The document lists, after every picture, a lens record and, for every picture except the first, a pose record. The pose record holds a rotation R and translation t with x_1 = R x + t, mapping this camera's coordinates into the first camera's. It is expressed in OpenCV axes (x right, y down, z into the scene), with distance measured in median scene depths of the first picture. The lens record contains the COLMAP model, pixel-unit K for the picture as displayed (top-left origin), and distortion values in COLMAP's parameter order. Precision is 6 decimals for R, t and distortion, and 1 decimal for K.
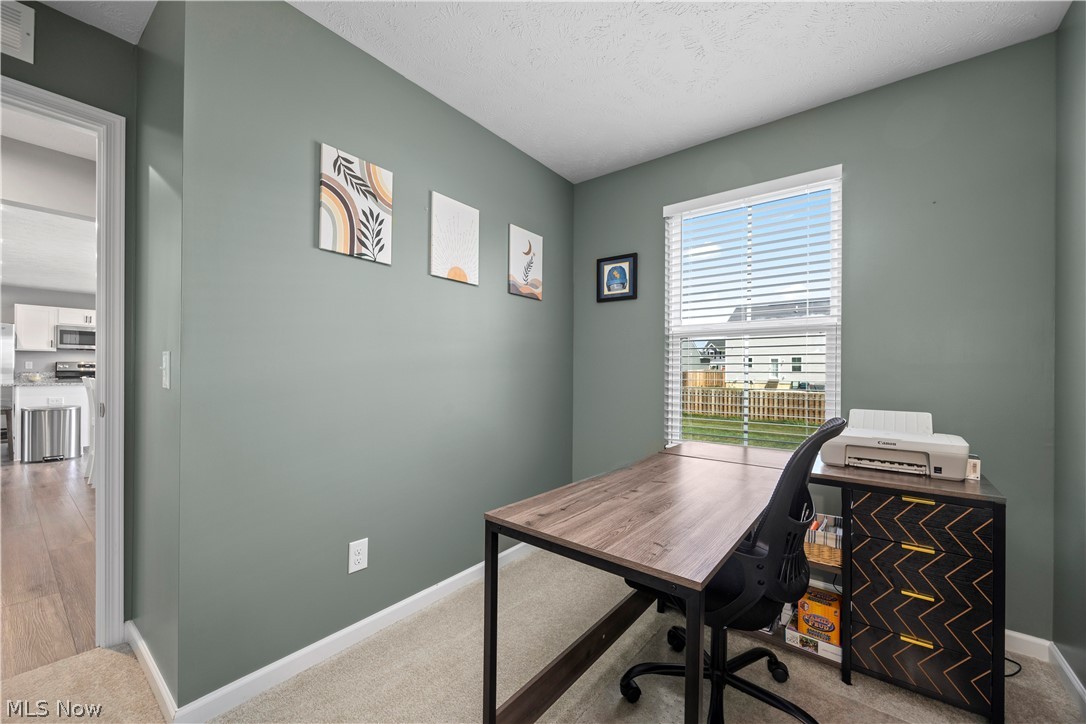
lens RADIAL K [[417.0, 0, 540.5], [0, 417.0, 369.2], [0, 0, 1]] dist [-0.007276, -0.000672]
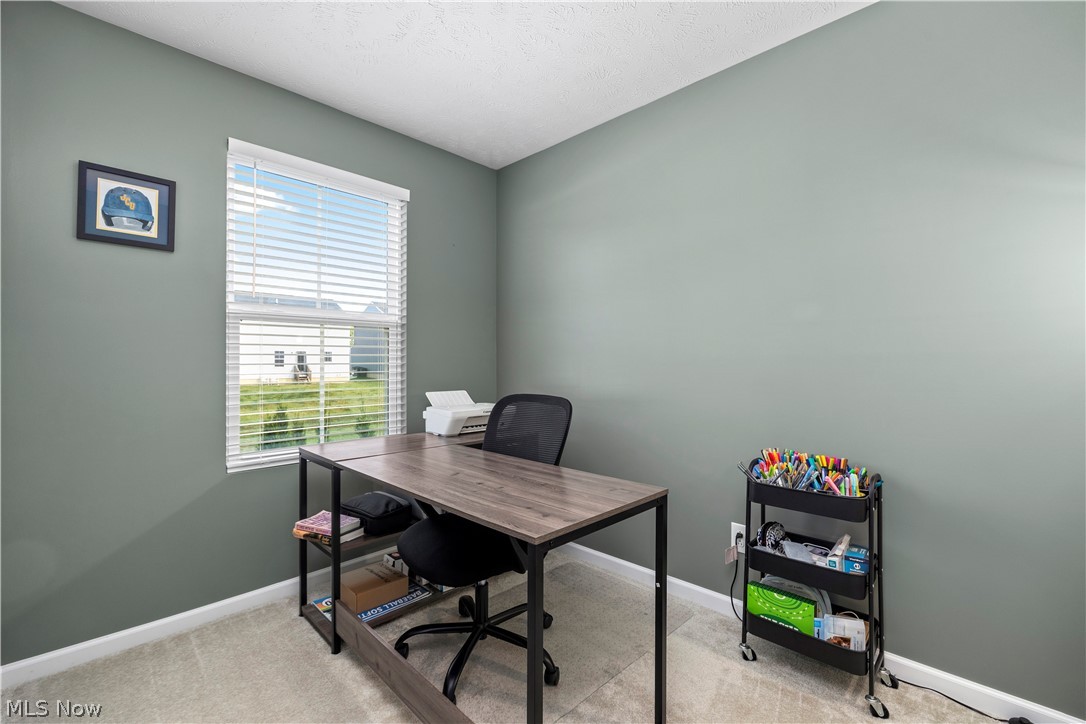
lens RADIAL K [[454.2, 0, 543.0], [0, 454.2, 360.3], [0, 0, 1]] dist [0.000245, -0.000270]
pose [[0.117375, -0.001410, 0.993087, -0.543986], [0.003580, 0.999993, 0.000997, -0.000979], [-0.993081, 0.003438, 0.117379, 0.472902]]
